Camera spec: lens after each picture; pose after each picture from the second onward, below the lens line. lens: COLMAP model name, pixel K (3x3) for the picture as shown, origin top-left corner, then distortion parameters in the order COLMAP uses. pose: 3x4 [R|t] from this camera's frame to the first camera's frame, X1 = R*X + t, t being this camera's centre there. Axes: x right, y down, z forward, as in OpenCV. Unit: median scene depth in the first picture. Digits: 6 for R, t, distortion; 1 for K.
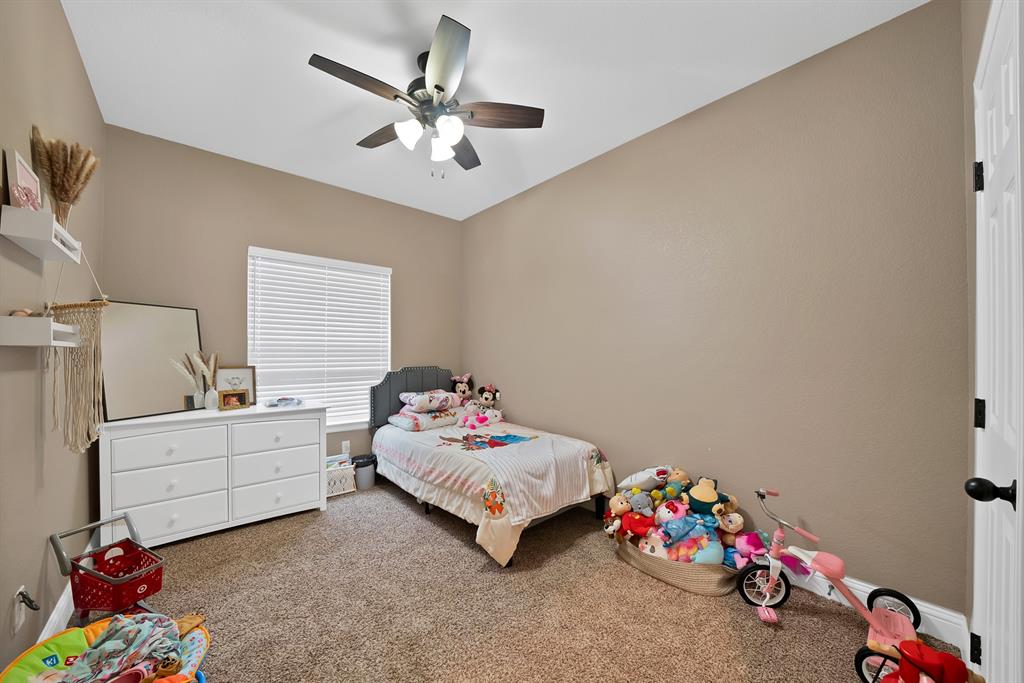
lens RADIAL K [[369.4, 0, 515.1], [0, 369.4, 346.4], [0, 0, 1]] dist [-0.017430, 0.000478]
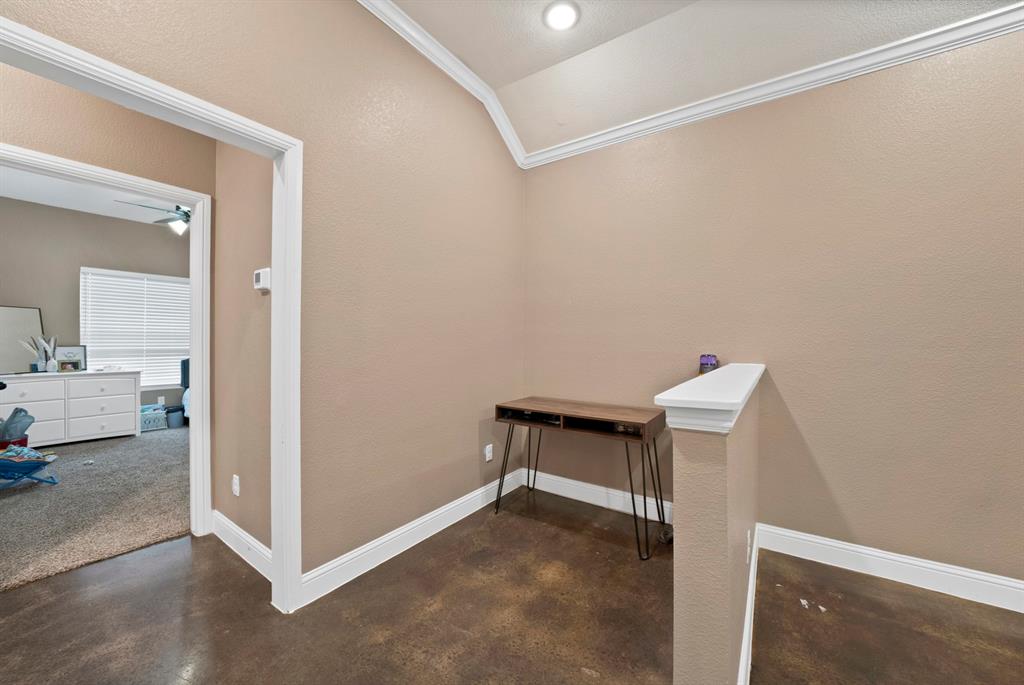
lens RADIAL K [[369.4, 0, 514.4], [0, 369.4, 339.6], [0, 0, 1]] dist [-0.017430, 0.000478]
pose [[0.969775, 0.009588, 0.243811, 0.685777], [-0.012250, 0.999881, 0.009405, -0.005528], [-0.243692, -0.012107, 0.969777, -0.934658]]
